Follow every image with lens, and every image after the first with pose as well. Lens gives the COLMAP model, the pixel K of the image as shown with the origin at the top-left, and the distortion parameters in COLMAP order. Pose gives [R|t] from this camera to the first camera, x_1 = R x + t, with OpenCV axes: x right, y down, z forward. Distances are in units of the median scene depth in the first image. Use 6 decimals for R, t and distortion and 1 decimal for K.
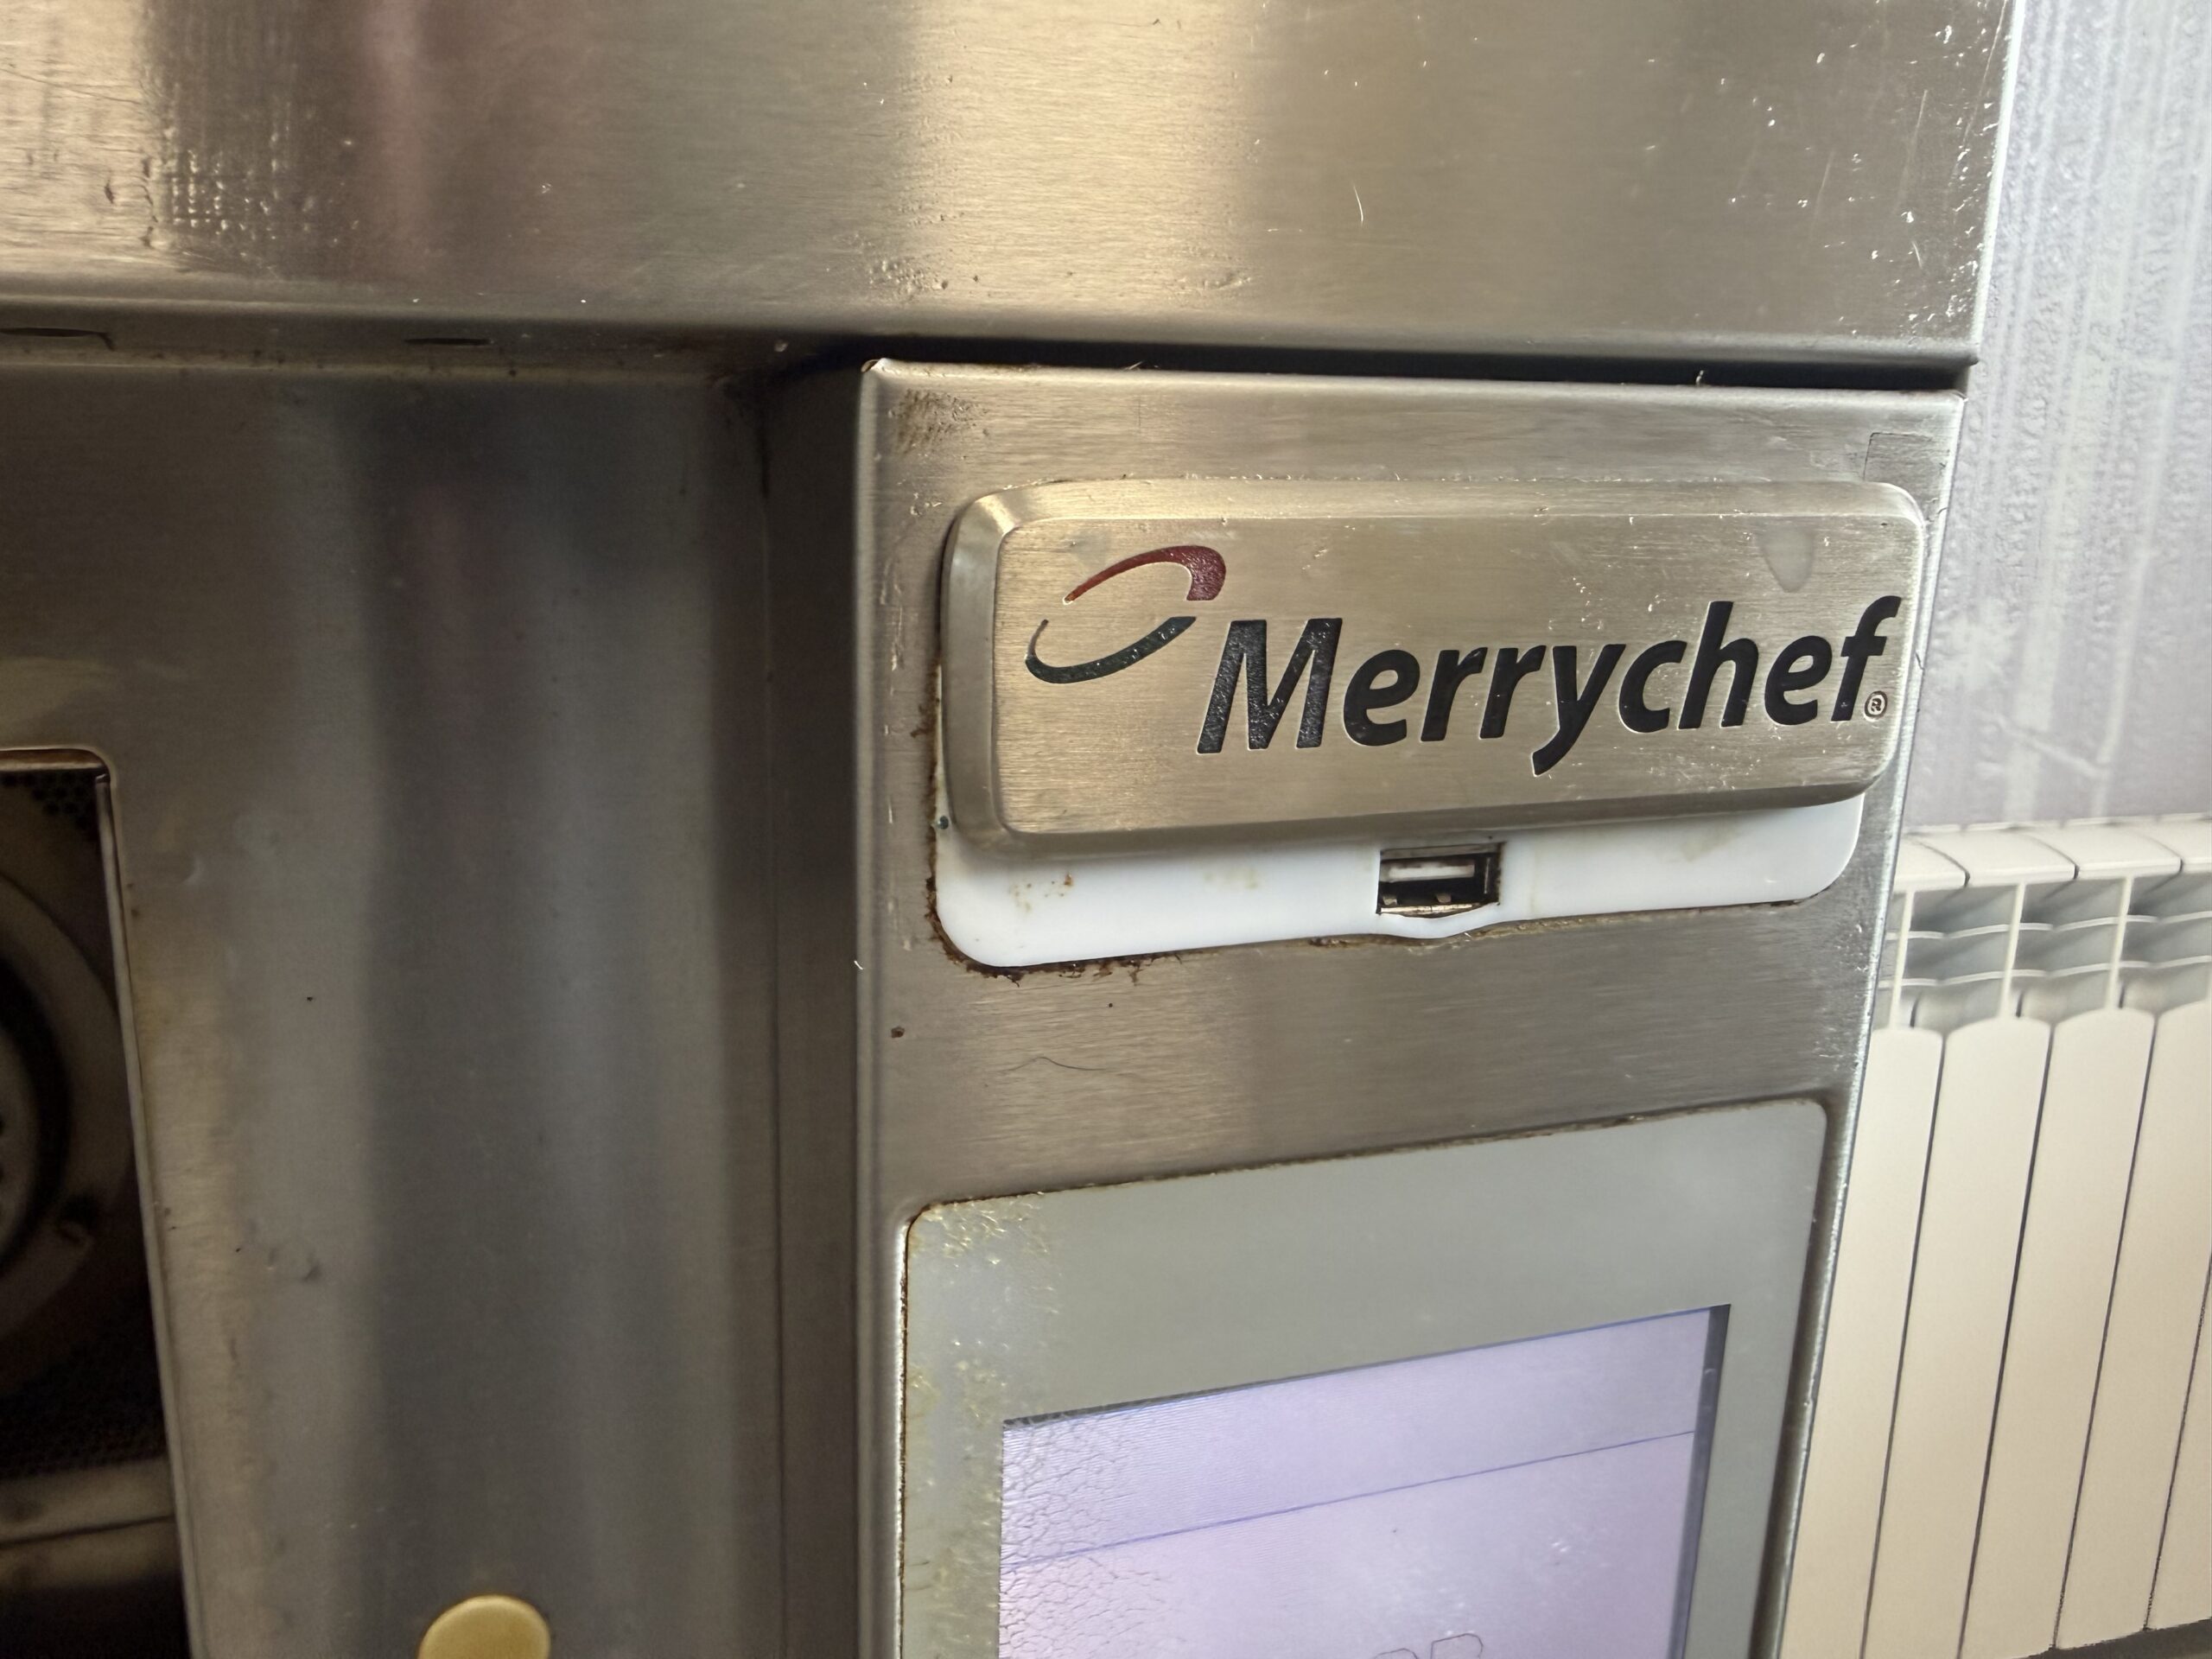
lens RADIAL K [[1608.8, 0, 935.0], [0, 1608.8, 835.2], [0, 0, 1]] dist [-0.000122, -0.009598]
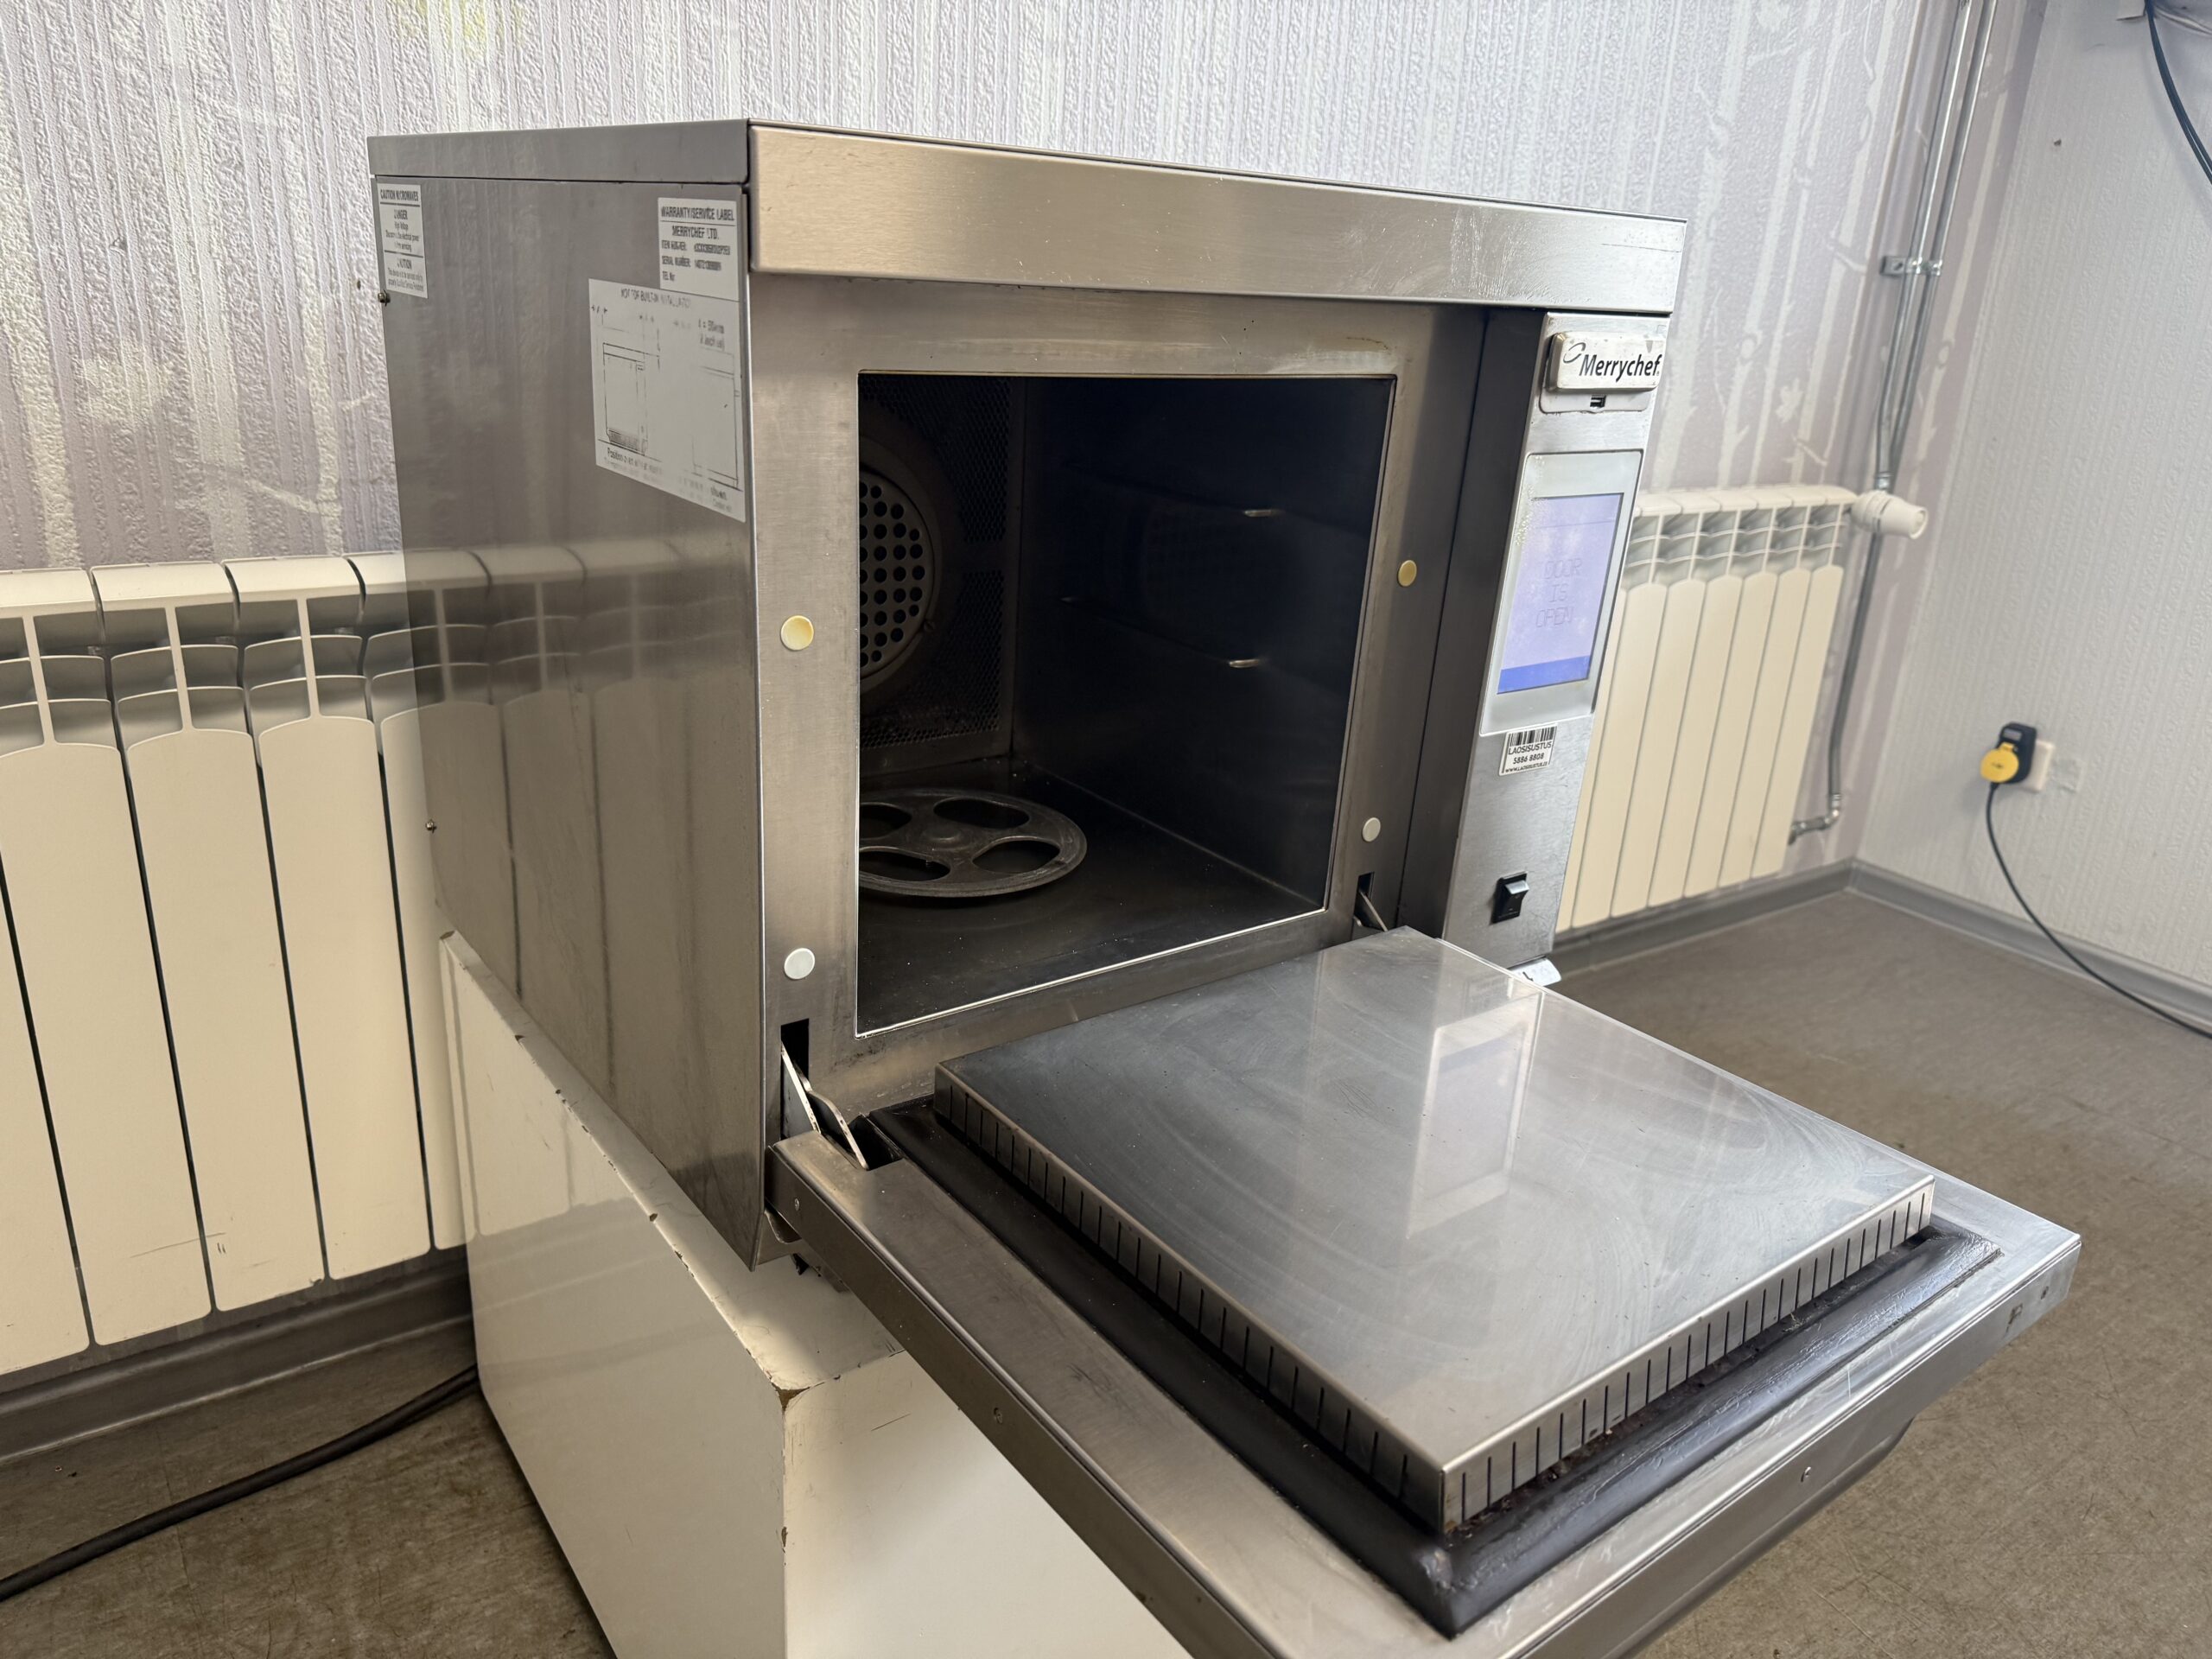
lens RADIAL K [[1608.8, 0, 1108.4], [0, 1608.8, 841.1], [0, 0, 1]] dist [-0.000122, -0.009598]
pose [[0.930198, -0.079210, 0.358410, -3.651169], [0.028484, 0.989071, 0.144662, 0.728074], [-0.365952, -0.124355, 0.922288, -4.039169]]
